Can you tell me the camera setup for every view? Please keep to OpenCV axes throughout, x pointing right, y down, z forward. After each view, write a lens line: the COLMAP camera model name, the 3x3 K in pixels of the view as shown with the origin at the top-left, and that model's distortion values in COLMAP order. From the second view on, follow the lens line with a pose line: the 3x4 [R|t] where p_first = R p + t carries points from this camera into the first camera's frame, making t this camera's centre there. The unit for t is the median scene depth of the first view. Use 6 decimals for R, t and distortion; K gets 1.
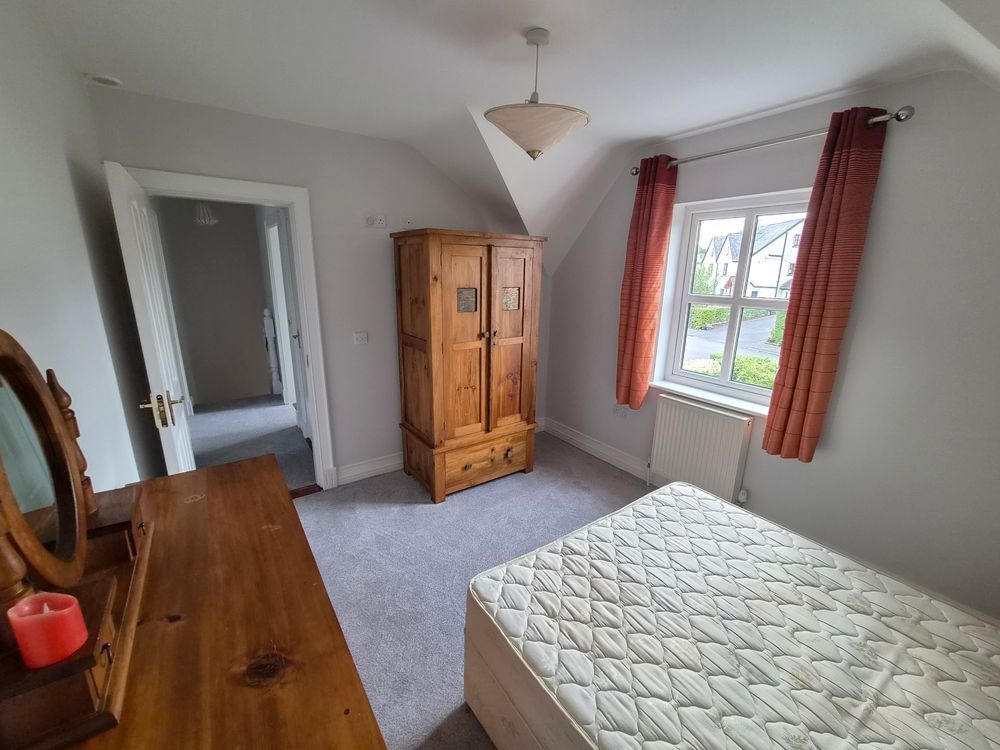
lens RADIAL K [[409.5, 0, 497.9], [0, 409.5, 377.4], [0, 0, 1]] dist [0.002491, 0.000141]
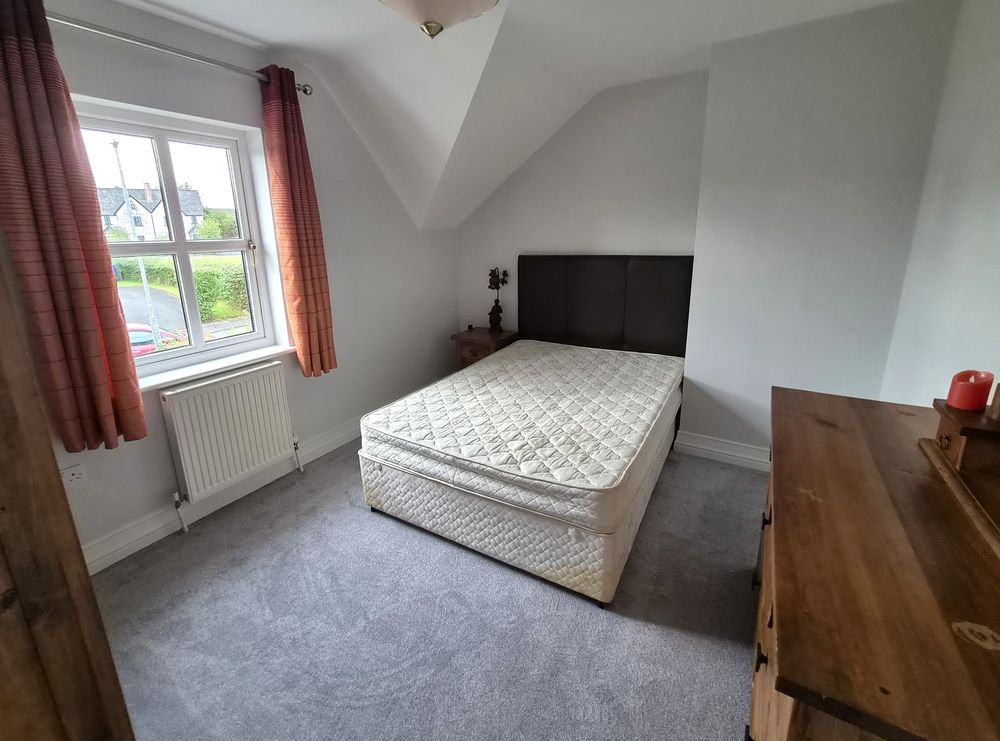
lens RADIAL K [[447.1, 0, 451.5], [0, 447.1, 370.4], [0, 0, 1]] dist [-0.000061, -0.000022]
pose [[-0.366071, -0.290197, 0.884182, -0.680828], [0.245396, 0.886400, 0.392525, -0.271821], [-0.897648, 0.360667, -0.253272, 1.210965]]
